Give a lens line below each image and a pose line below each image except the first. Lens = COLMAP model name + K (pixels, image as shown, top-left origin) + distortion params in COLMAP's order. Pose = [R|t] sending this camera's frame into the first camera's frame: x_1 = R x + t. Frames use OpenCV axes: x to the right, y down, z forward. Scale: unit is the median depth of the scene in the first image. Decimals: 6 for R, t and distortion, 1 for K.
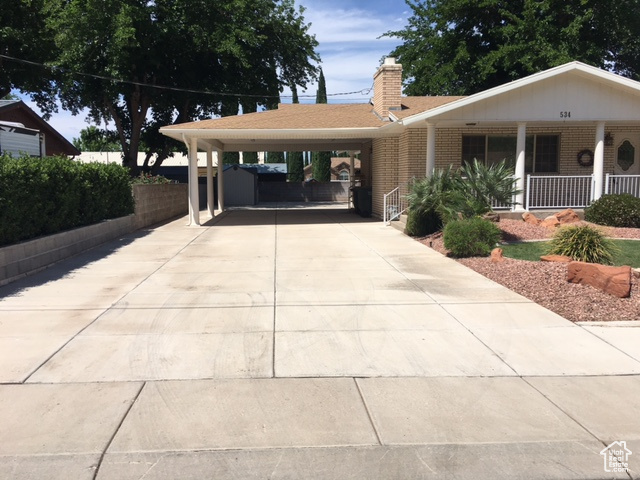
lens RADIAL K [[546.3, 0, 308.9], [0, 546.3, 236.7], [0, 0, 1]] dist [0.036073, -0.009594]
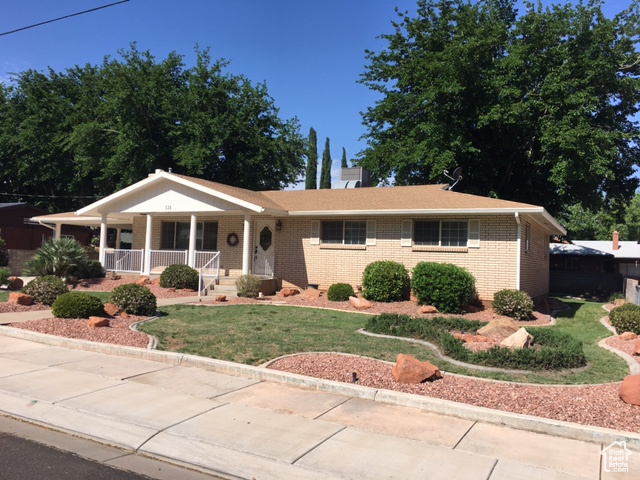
lens RADIAL K [[526.5, 0, 320.0], [0, 526.5, 240.0], [0, 0, 1]] dist [0.045234, 0.000362]
pose [[0.858052, 0.018250, -0.513239, 0.768121], [-0.090702, 0.989044, -0.116470, -0.008734], [0.505491, 0.146489, 0.850306, 0.028338]]
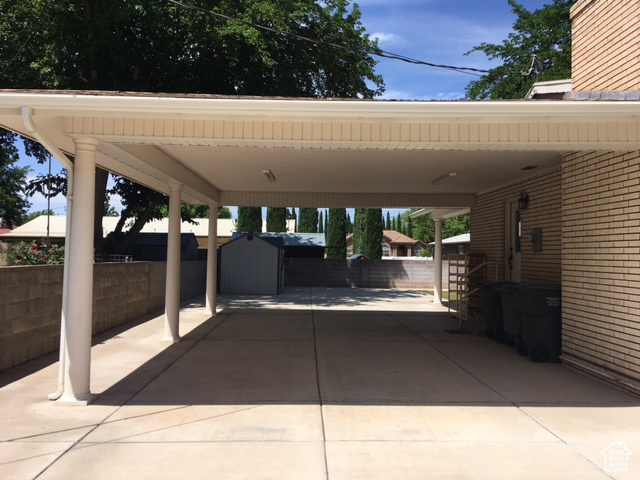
lens RADIAL K [[546.3, 0, 308.9], [0, 546.3, 236.7], [0, 0, 1]] dist [0.036073, -0.009594]
pose [[0.998264, 0.020357, -0.055266, -0.032217], [-0.027525, 0.990840, -0.132207, -0.047994], [0.052069, 0.133498, 0.989680, 0.411618]]
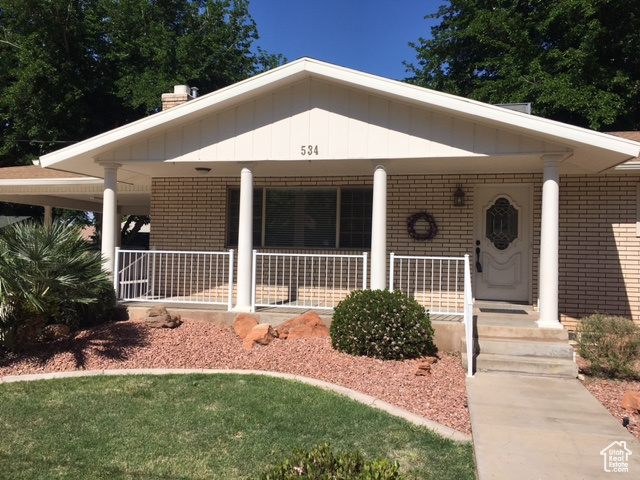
lens RADIAL K [[546.3, 0, 308.9], [0, 546.3, 236.7], [0, 0, 1]] dist [0.036073, -0.009594]
pose [[0.957580, 0.020187, -0.287461, 0.324306], [-0.056963, 0.991120, -0.120151, -0.030891], [0.282483, 0.131429, 0.950226, 0.235172]]
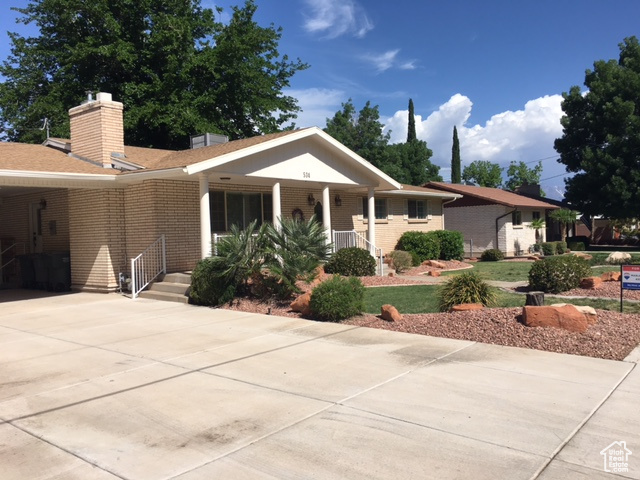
lens RADIAL K [[546.4, 0, 335.7], [0, 546.4, 237.2], [0, 0, 1]] dist [-0.009448, -0.012087]
pose [[0.649092, -0.022531, 0.760376, -0.159289], [0.105234, 0.992610, -0.060420, -0.016935], [-0.753396, 0.119236, 0.646666, 0.147411]]
